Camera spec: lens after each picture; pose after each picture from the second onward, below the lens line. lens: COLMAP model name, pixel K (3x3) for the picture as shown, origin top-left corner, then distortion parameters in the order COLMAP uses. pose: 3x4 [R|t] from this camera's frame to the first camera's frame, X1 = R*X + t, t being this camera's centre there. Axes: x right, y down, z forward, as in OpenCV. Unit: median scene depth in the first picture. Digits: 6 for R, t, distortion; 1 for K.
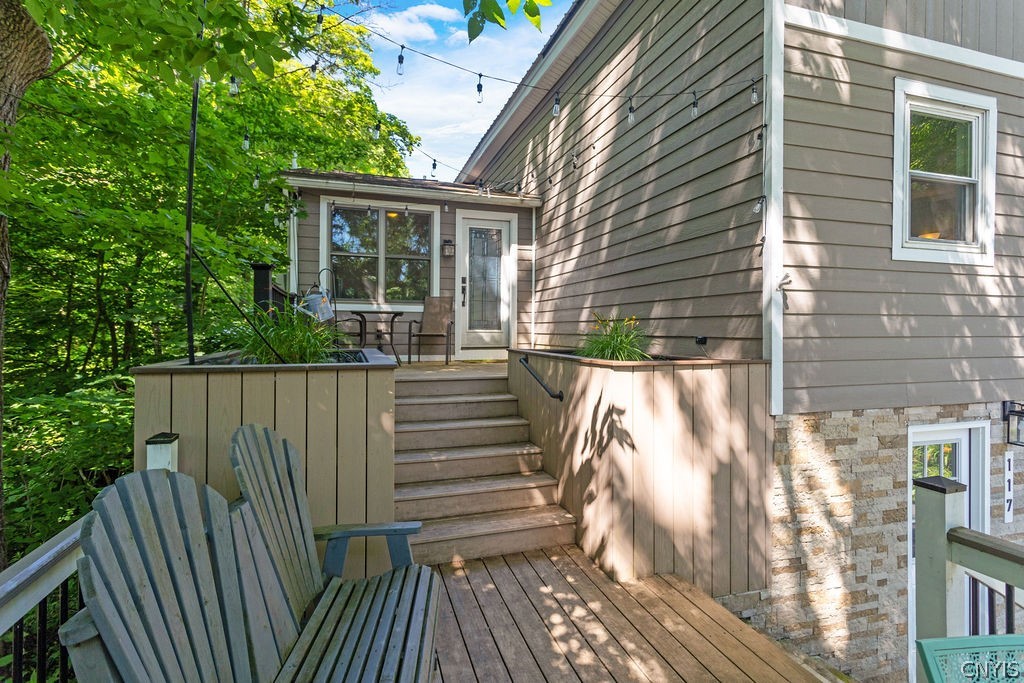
lens RADIAL K [[497.8, 0, 509.5], [0, 497.8, 331.1], [0, 0, 1]] dist [-0.022414, 0.007290]
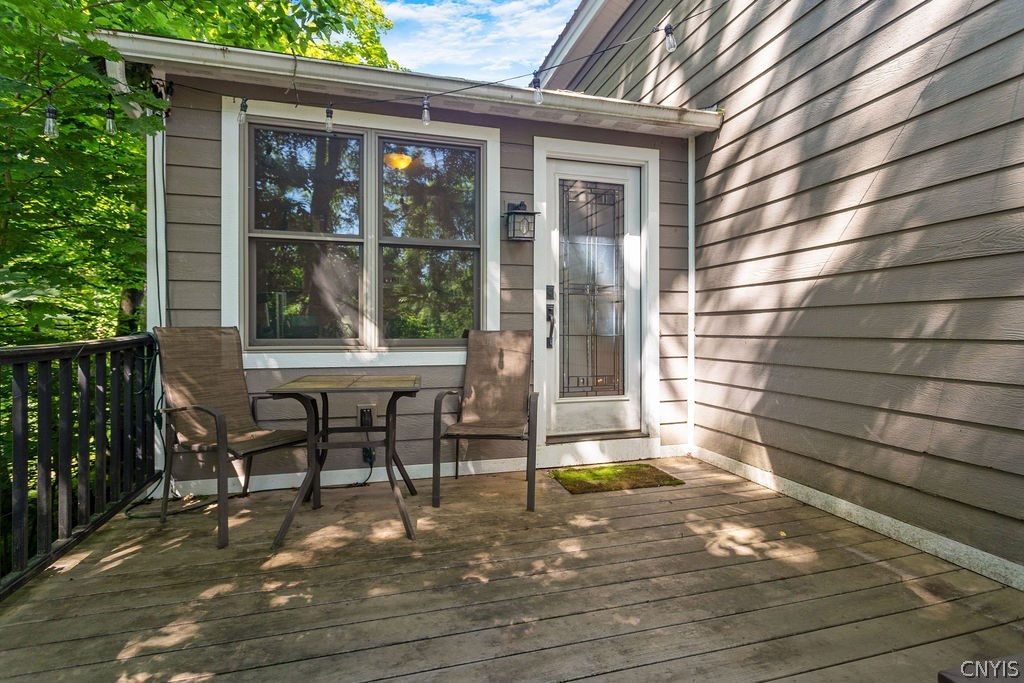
lens RADIAL K [[497.8, 0, 515.6], [0, 497.8, 336.0], [0, 0, 1]] dist [-0.022414, 0.007290]
pose [[0.999675, -0.004844, -0.025013, -0.114169], [0.005248, 0.999856, 0.016114, -0.070233], [0.024931, -0.016240, 0.999557, 0.540904]]
